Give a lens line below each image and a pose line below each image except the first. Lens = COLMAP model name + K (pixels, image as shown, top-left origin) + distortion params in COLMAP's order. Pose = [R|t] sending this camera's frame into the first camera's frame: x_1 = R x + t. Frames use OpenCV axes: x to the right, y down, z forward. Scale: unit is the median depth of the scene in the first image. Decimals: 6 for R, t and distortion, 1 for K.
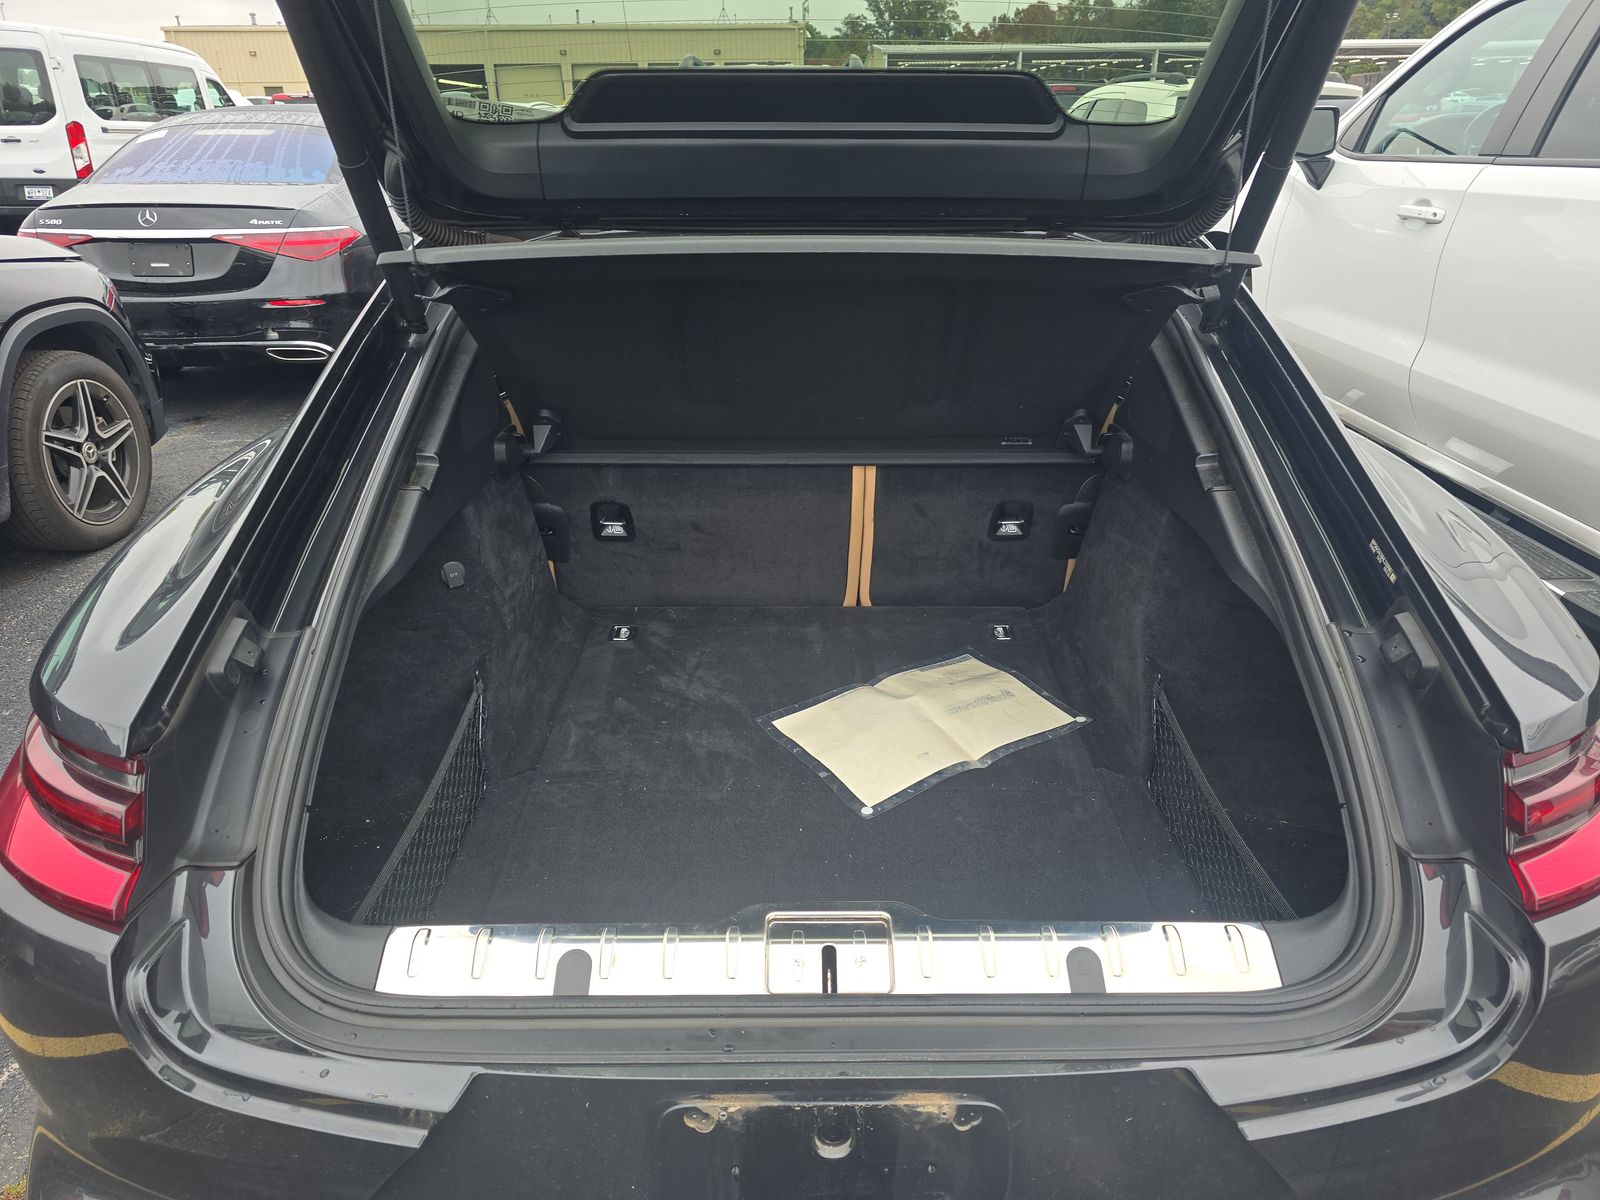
lens RADIAL K [[1069.6, 0, 799.9], [0, 1069.6, 637.1], [0, 0, 1]] dist [0.039202, -0.036885]
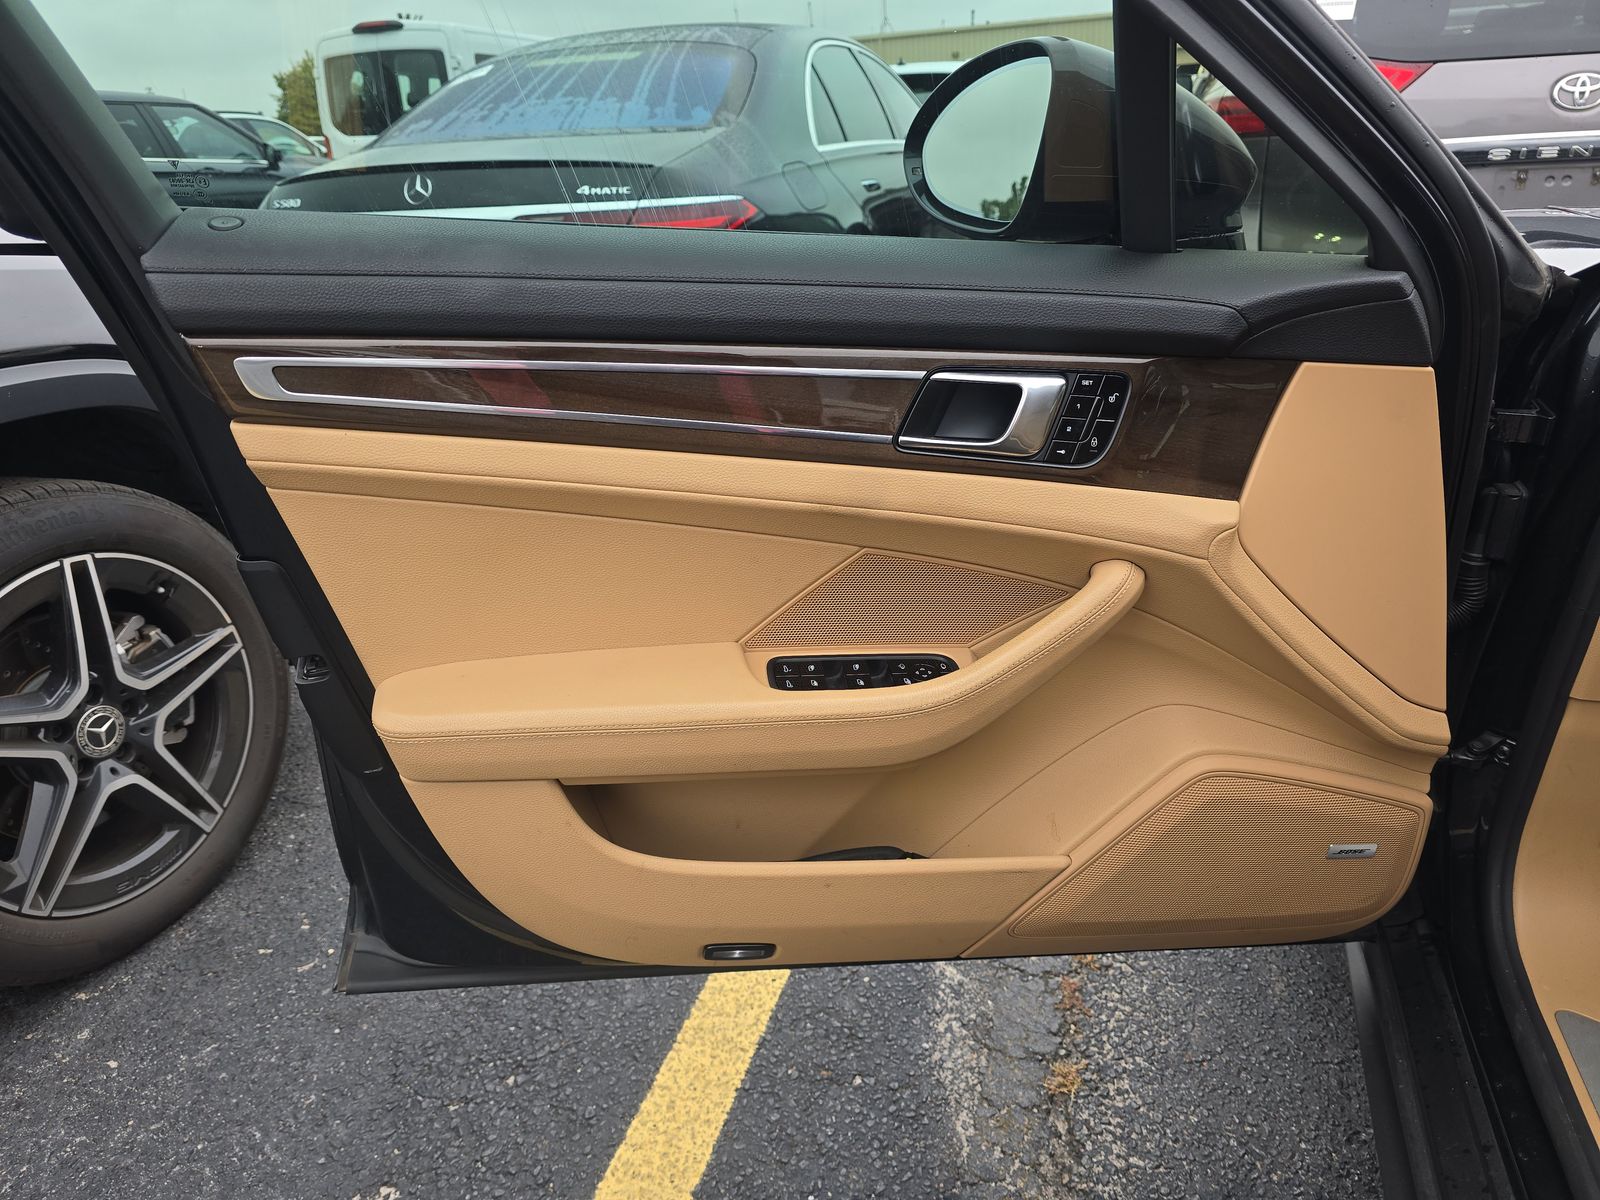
lens RADIAL K [[1069.6, 0, 799.9], [0, 1069.6, 637.1], [0, 0, 1]] dist [0.039202, -0.036885]
pose [[0.950331, 0.081418, -0.300403, -0.217151], [-0.083489, 0.996491, 0.005959, -0.169848], [0.299834, 0.019417, 0.953794, 0.514584]]
